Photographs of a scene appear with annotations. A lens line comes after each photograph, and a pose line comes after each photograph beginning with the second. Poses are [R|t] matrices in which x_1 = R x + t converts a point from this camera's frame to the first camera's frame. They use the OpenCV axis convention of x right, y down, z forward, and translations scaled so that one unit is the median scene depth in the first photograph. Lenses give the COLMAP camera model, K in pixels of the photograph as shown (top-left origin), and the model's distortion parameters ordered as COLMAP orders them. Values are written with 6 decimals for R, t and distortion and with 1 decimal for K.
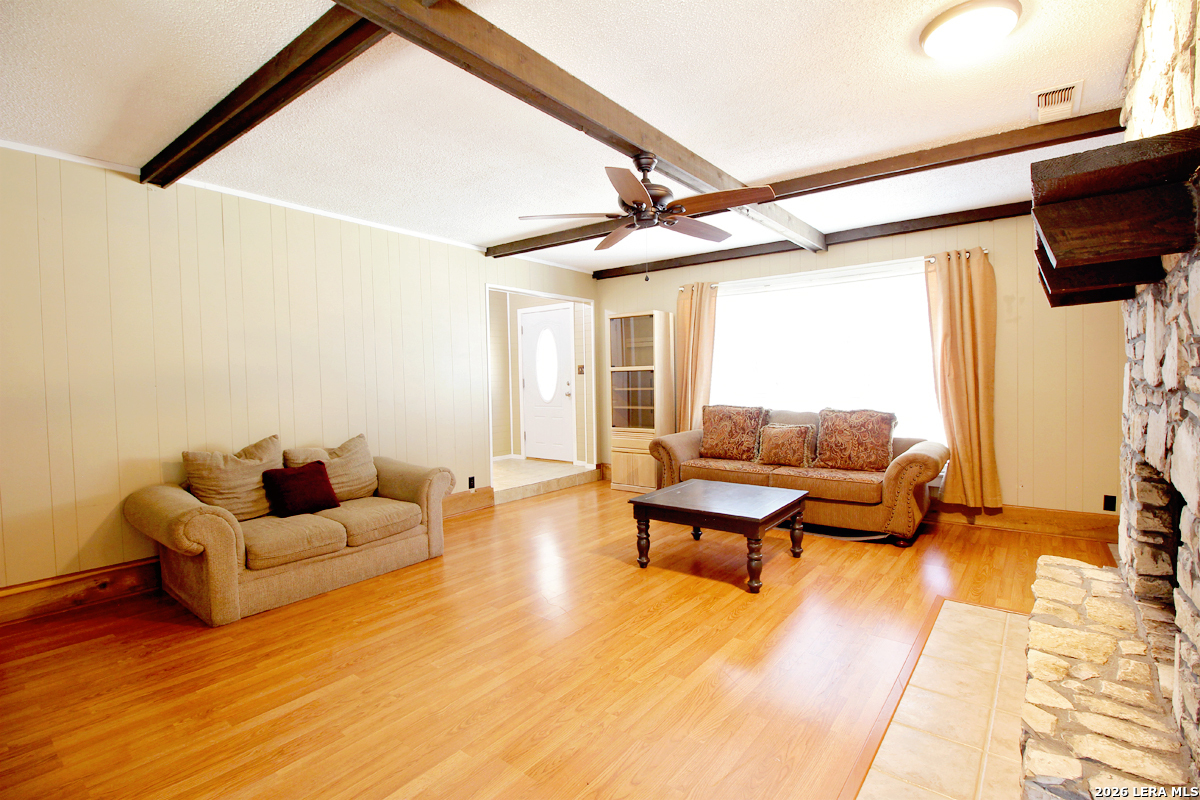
lens RADIAL K [[560.3, 0, 601.0], [0, 560.3, 398.0], [0, 0, 1]] dist [-0.008780, -0.006595]
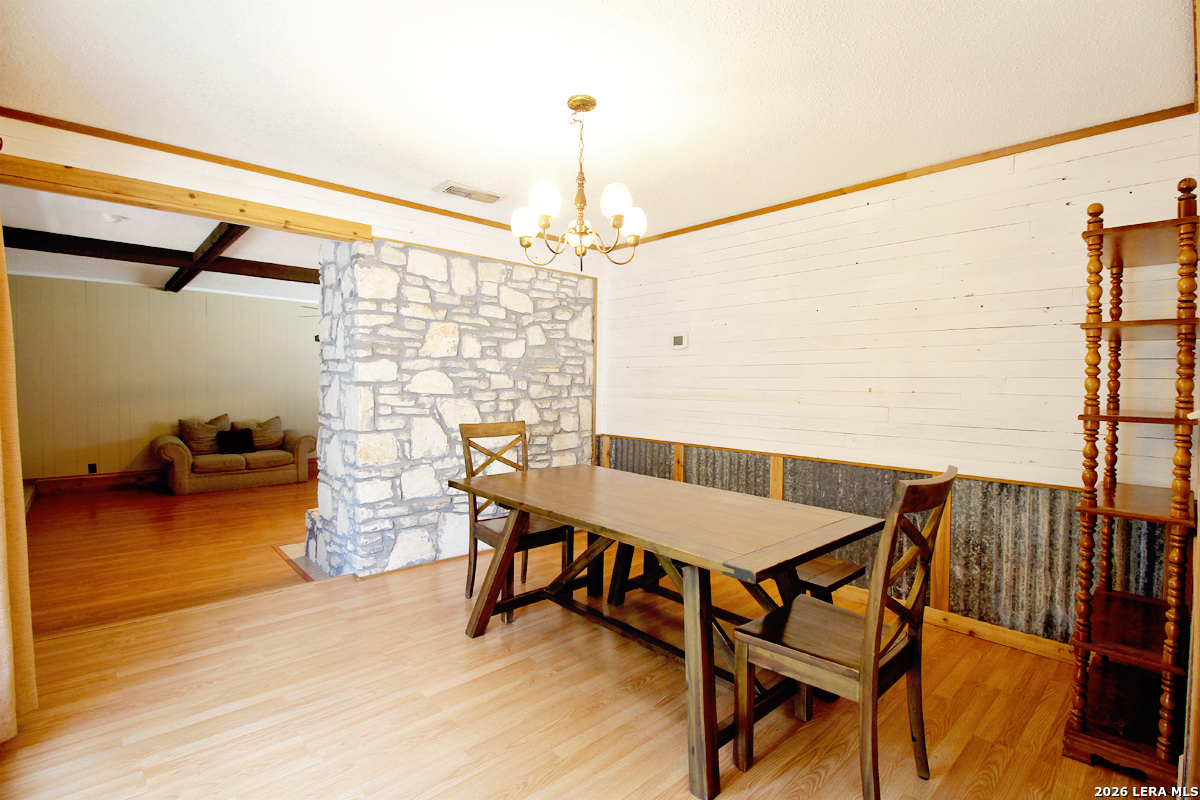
lens RADIAL K [[560.3, 0, 602.2], [0, 560.3, 398.2], [0, 0, 1]] dist [-0.008780, -0.006595]
pose [[0.985741, 0.033531, -0.164893, 1.099165], [-0.034324, 0.999409, -0.001958, -0.031720], [0.164730, 0.007590, 0.986310, -0.758419]]
